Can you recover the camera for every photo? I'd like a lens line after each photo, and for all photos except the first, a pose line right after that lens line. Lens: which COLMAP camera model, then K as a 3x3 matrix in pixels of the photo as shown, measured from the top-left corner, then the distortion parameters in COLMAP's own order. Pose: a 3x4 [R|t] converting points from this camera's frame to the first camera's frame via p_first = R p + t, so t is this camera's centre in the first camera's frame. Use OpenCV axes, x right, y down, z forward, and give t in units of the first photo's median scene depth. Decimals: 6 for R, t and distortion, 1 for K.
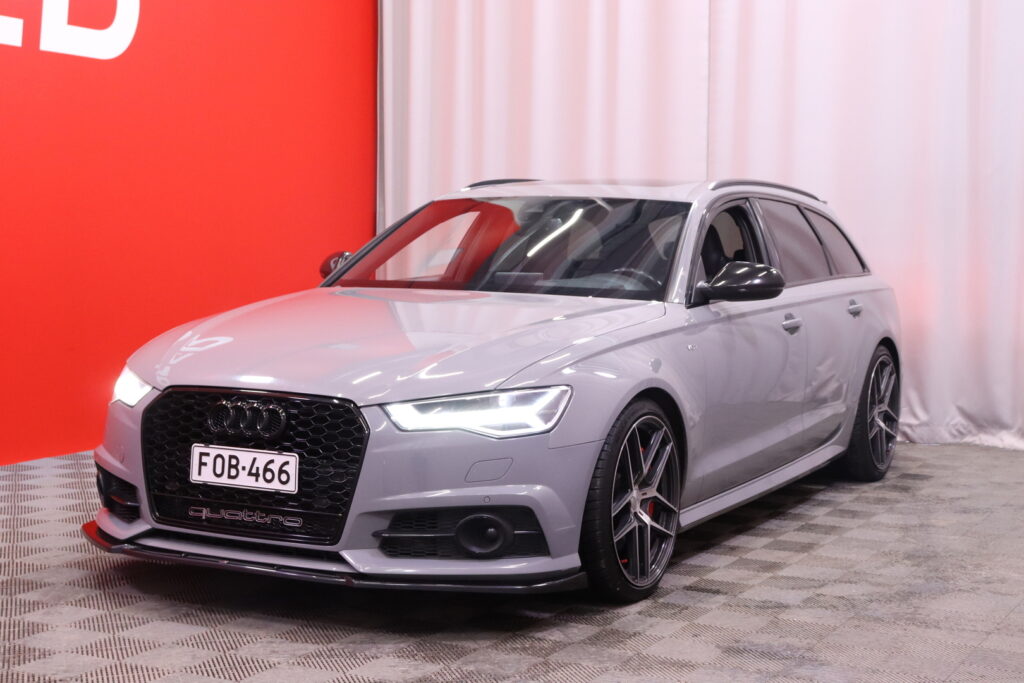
lens RADIAL K [[1749.3, 0, 512.0], [0, 1749.3, 341.5], [0, 0, 1]] dist [-0.025769, -0.043558]
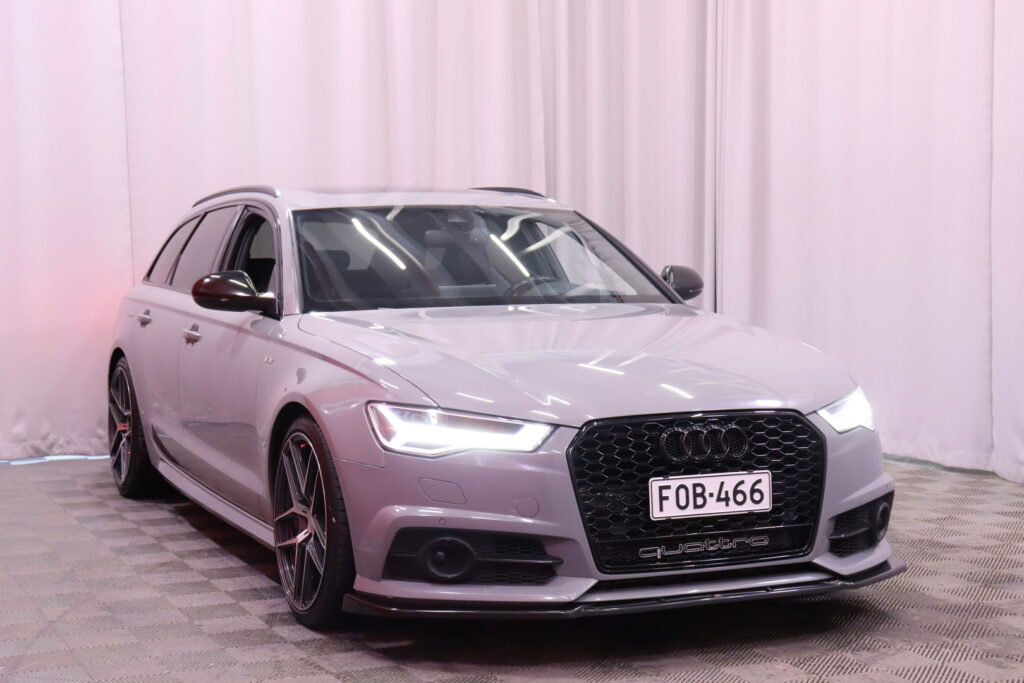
lens RADIAL K [[1846.1, 0, 512.0], [0, 1846.1, 341.5], [0, 0, 1]] dist [0.004428, -0.006355]
pose [[0.614818, -0.071851, 0.785389, -1.000932], [0.074304, 0.996689, 0.033016, -0.051262], [-0.785161, 0.038059, 0.618121, 0.465844]]
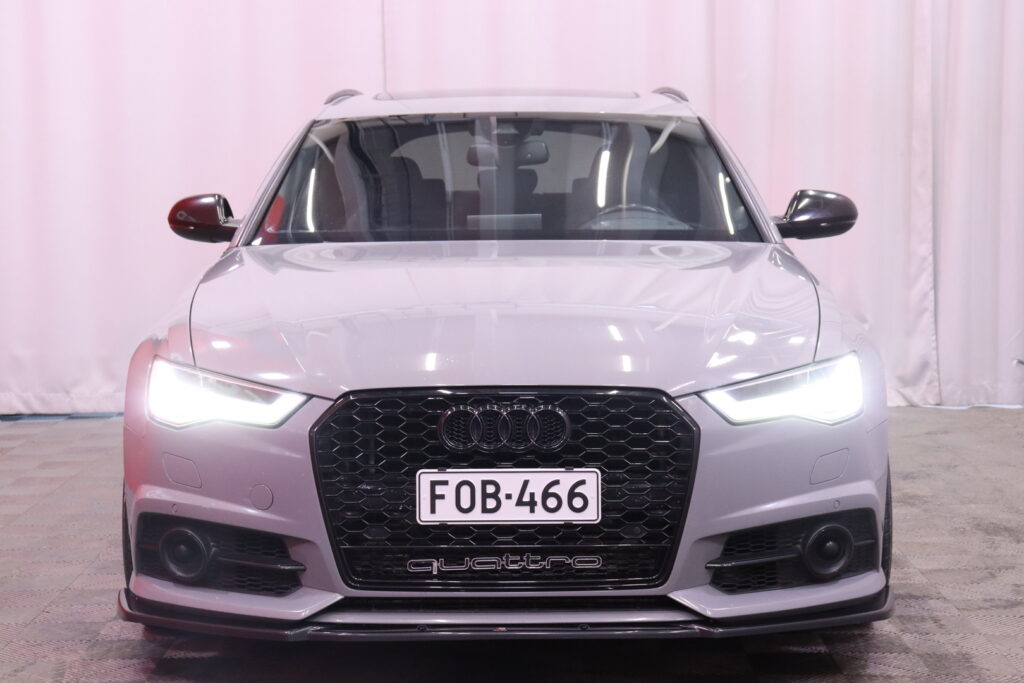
lens RADIAL K [[2220.0, 0, 512.0], [0, 2220.0, 341.5], [0, 0, 1]] dist [0.074536, 0.212157]
pose [[0.882738, -0.066197, 0.465180, -0.573603], [0.056719, 0.997799, 0.034359, -0.022177], [-0.466430, -0.003945, 0.884549, 0.194448]]
